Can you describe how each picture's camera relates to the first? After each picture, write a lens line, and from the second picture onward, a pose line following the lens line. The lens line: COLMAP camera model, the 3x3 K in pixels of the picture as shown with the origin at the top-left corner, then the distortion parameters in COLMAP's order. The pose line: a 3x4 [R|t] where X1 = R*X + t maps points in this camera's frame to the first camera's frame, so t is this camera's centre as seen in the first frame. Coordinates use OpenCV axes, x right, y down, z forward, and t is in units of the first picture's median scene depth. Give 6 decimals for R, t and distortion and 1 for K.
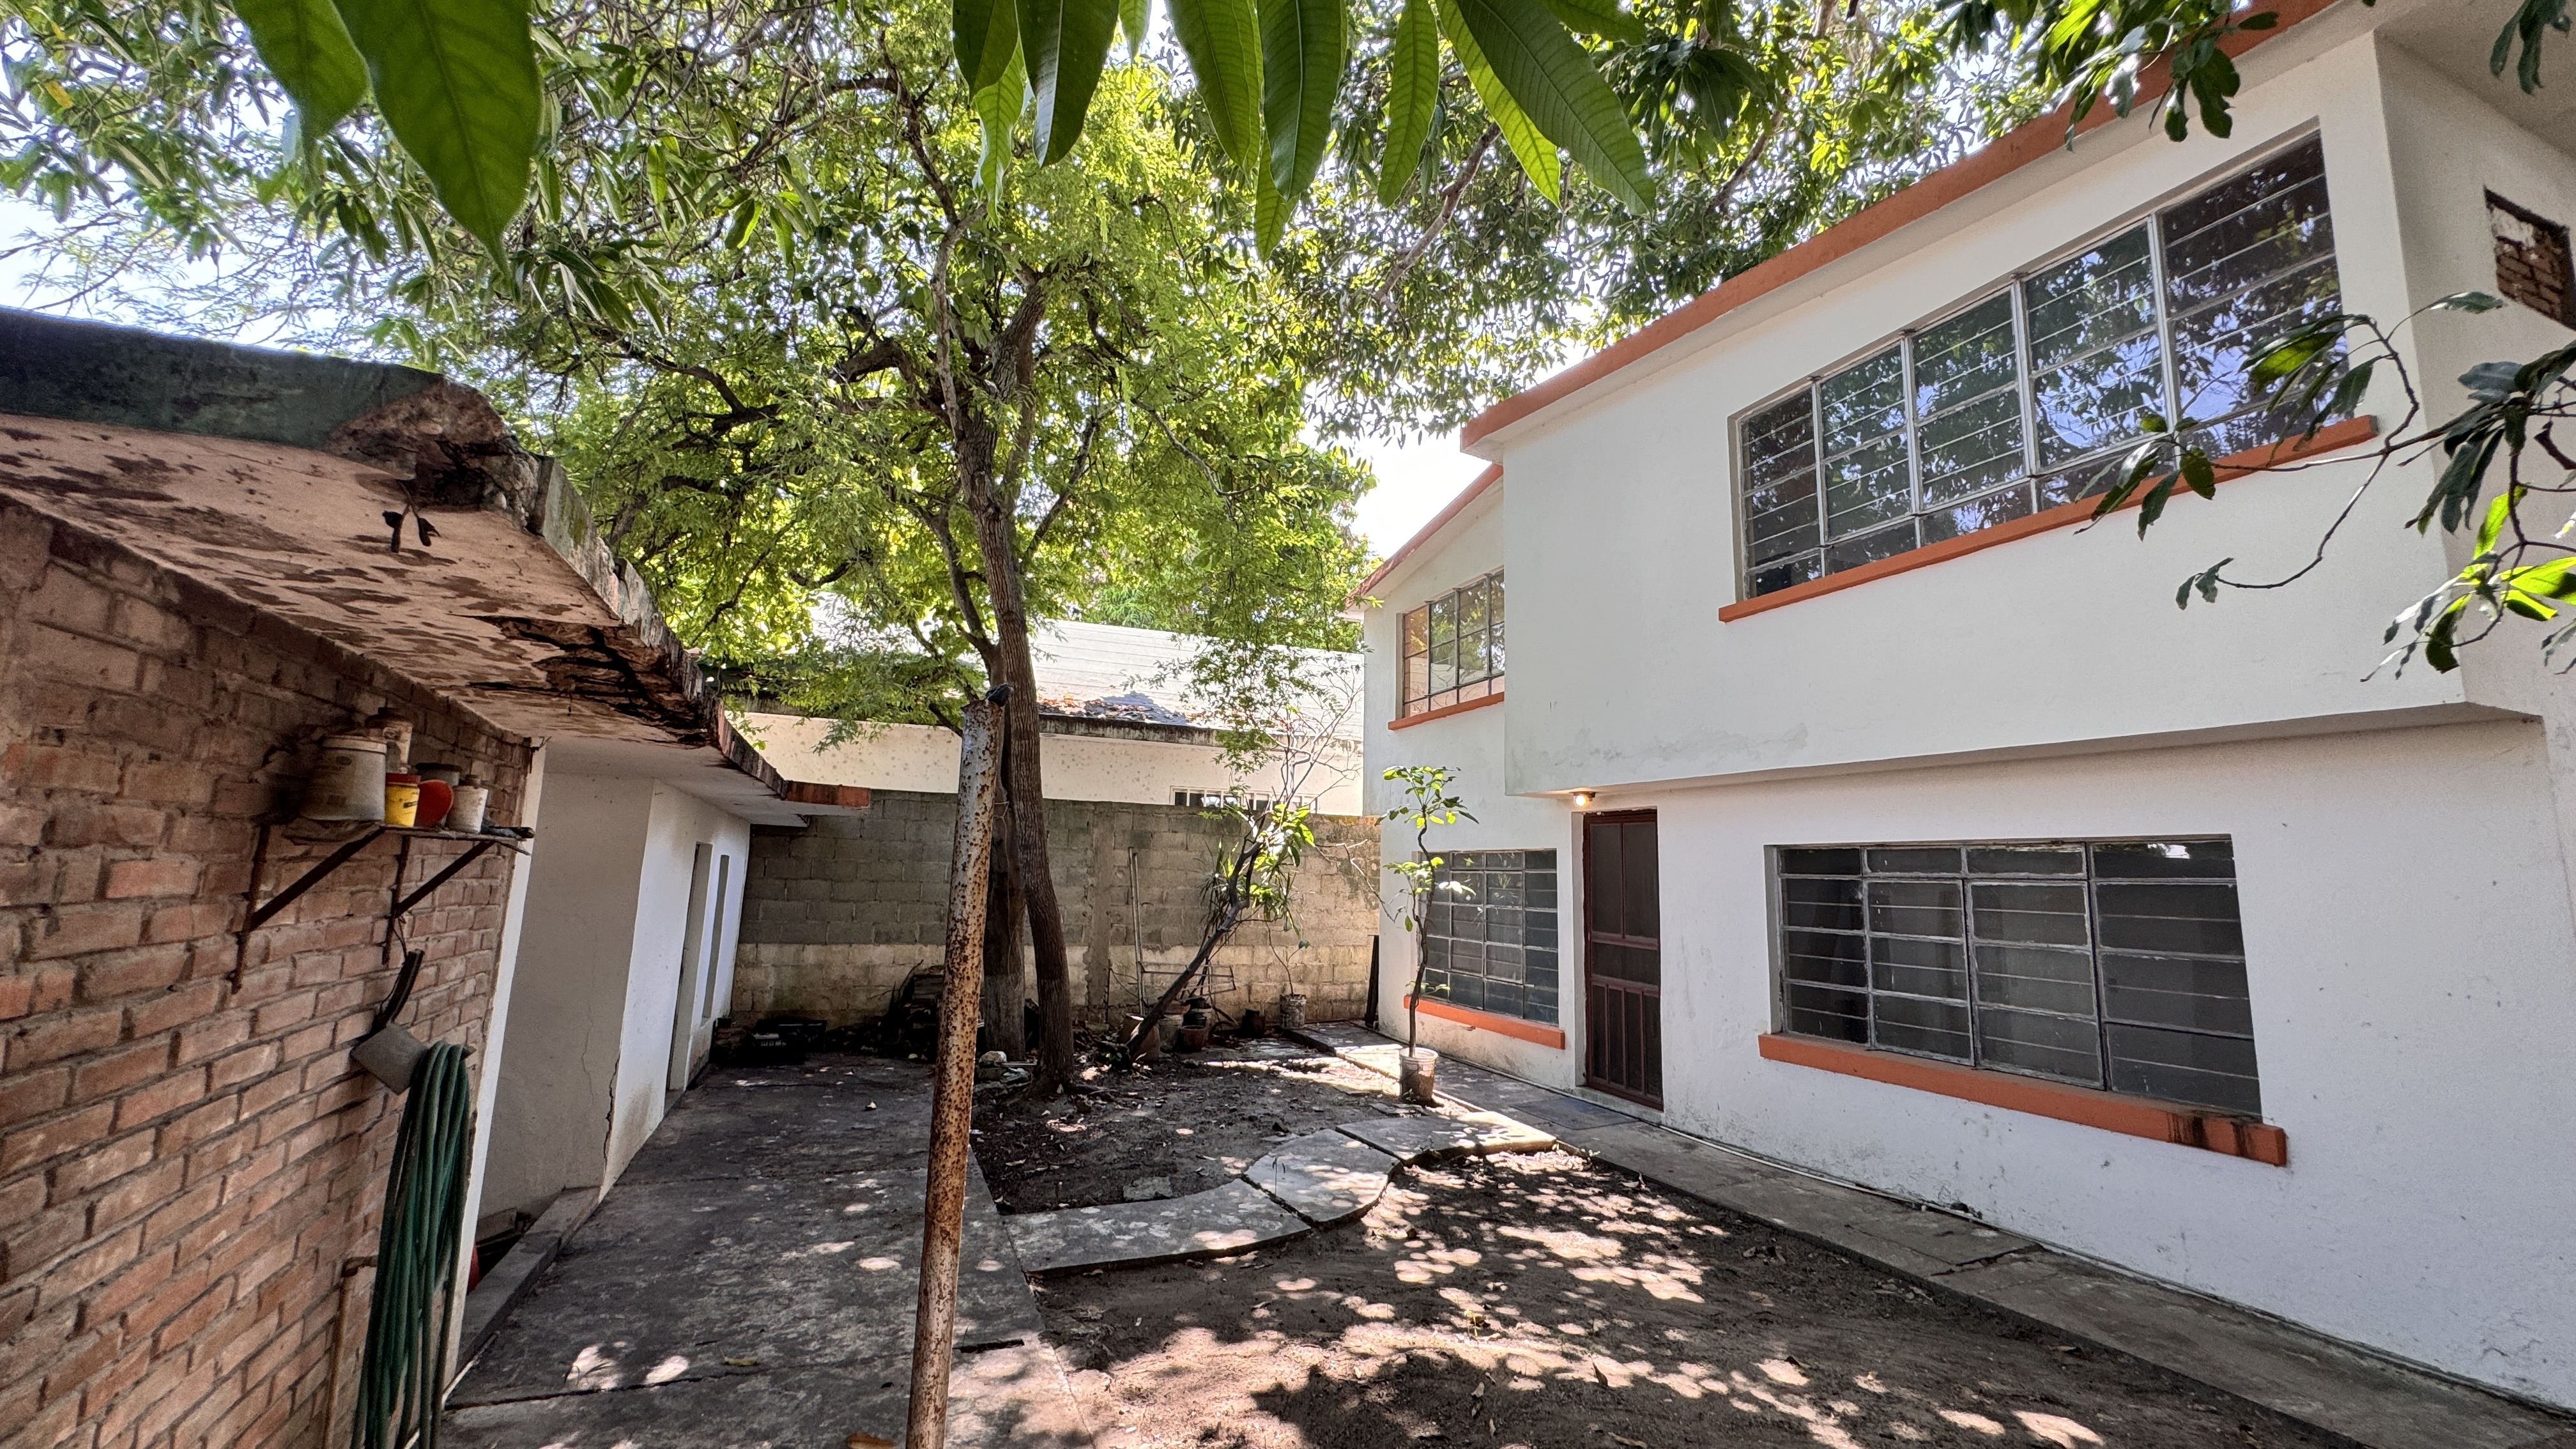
lens RADIAL K [[1032.1, 0, 1286.9], [0, 1032.1, 719.0], [0, 0, 1]] dist [-0.003913, 0.000815]
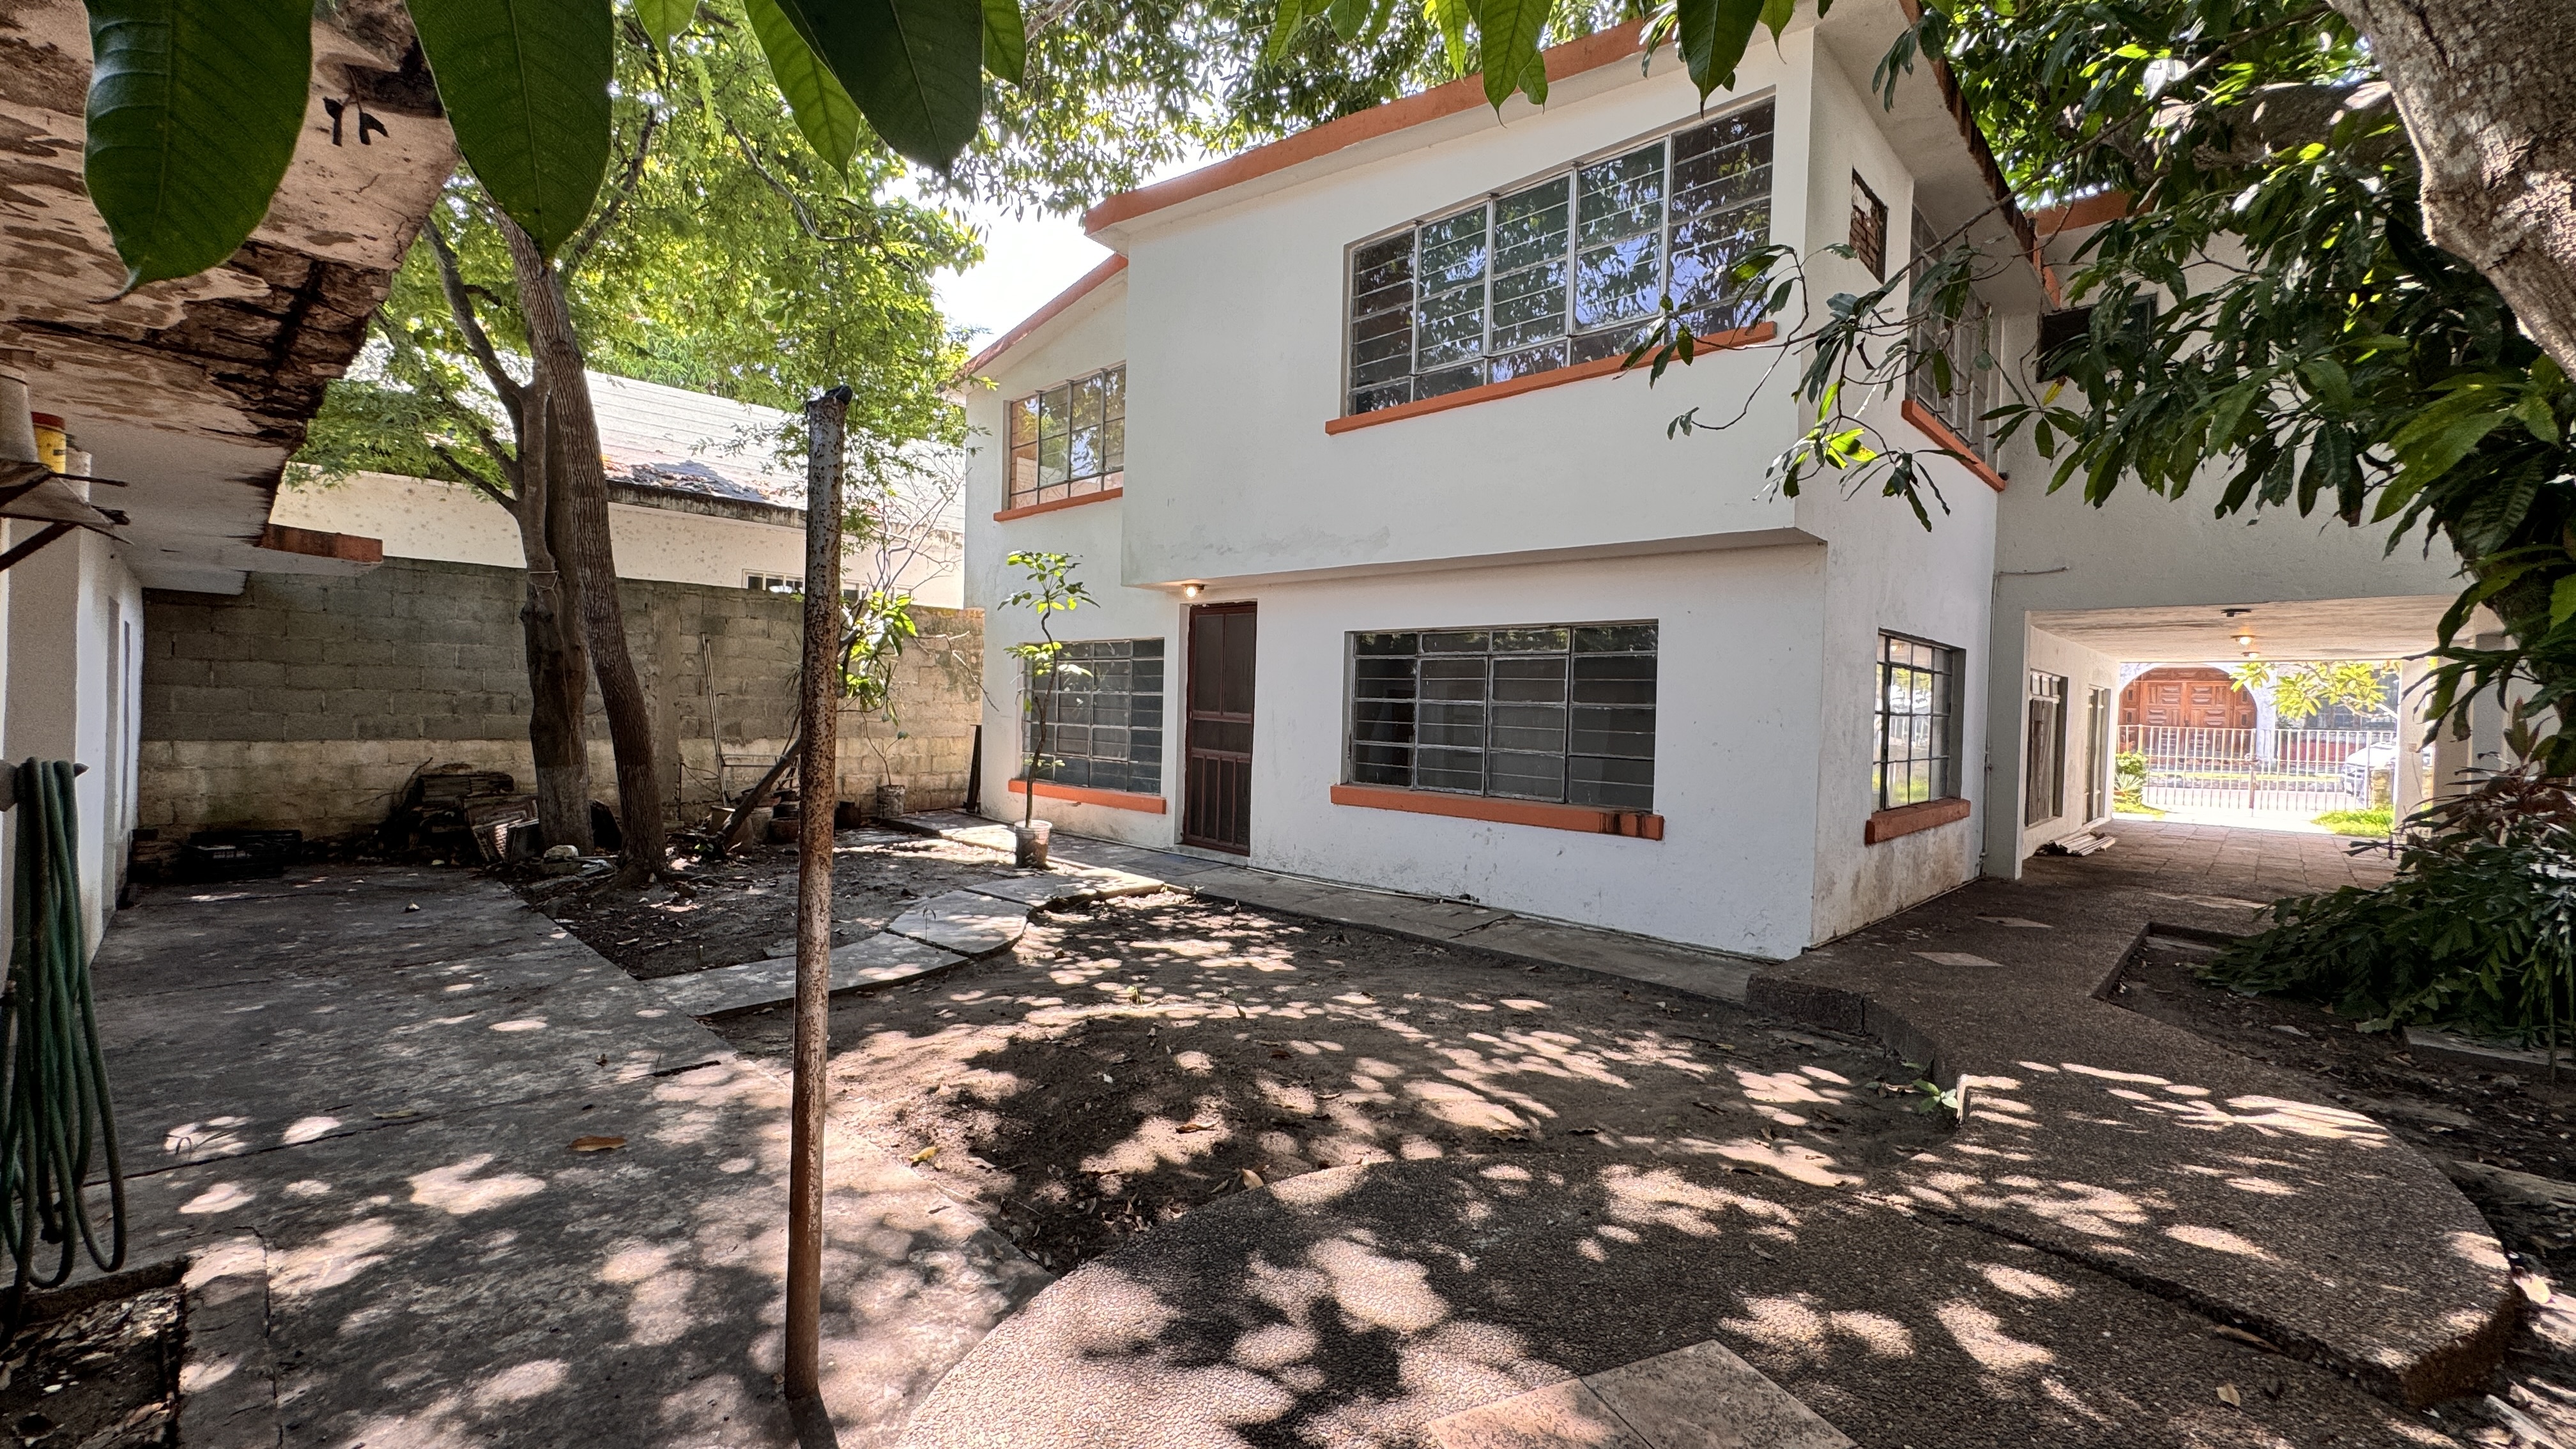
lens RADIAL K [[1032.1, 0, 1283.8], [0, 1032.1, 720.9], [0, 0, 1]] dist [-0.003913, 0.000815]
pose [[0.914743, -0.010556, 0.403898, -0.095398], [-0.062091, 0.984111, 0.166343, 0.033895], [-0.399237, -0.177239, 0.899553, -0.071066]]
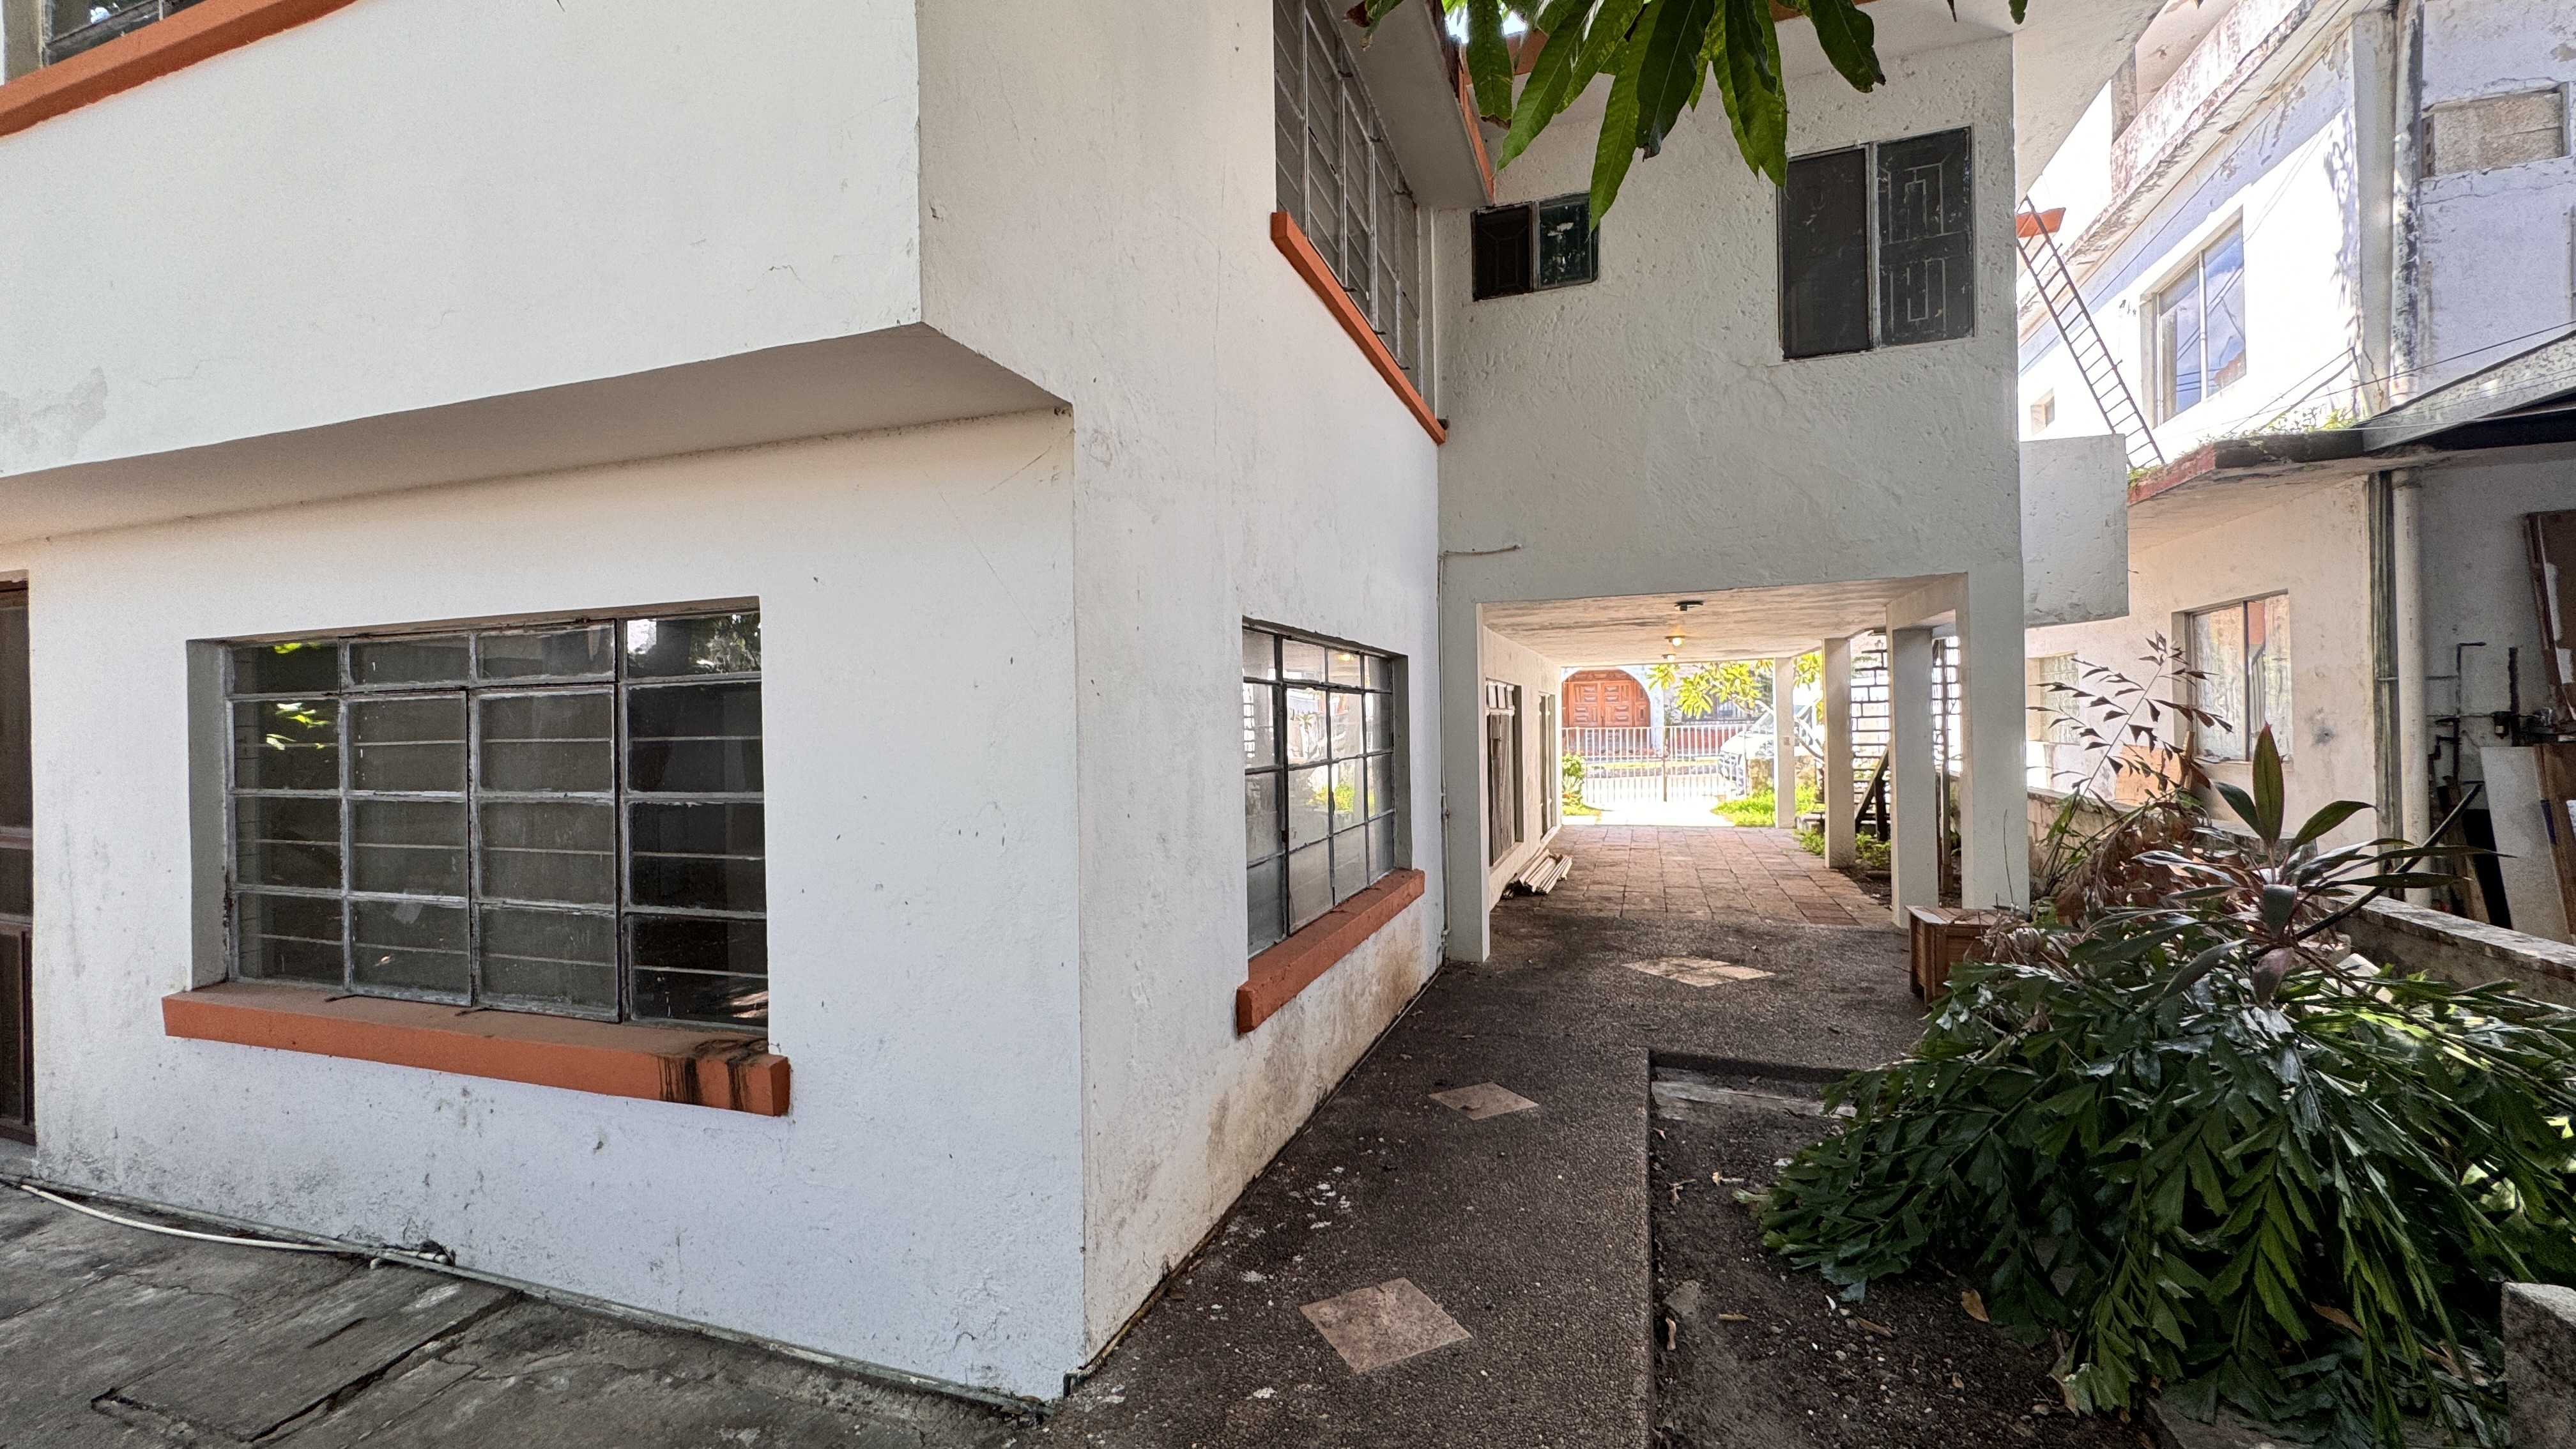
lens RADIAL K [[1032.1, 0, 1292.2], [0, 1032.1, 716.3], [0, 0, 1]] dist [-0.003913, 0.000815]
pose [[0.654871, -0.037899, 0.754790, 0.490670], [-0.076030, 0.990371, 0.115693, 0.064985], [-0.751906, -0.133151, 0.645684, 0.268472]]
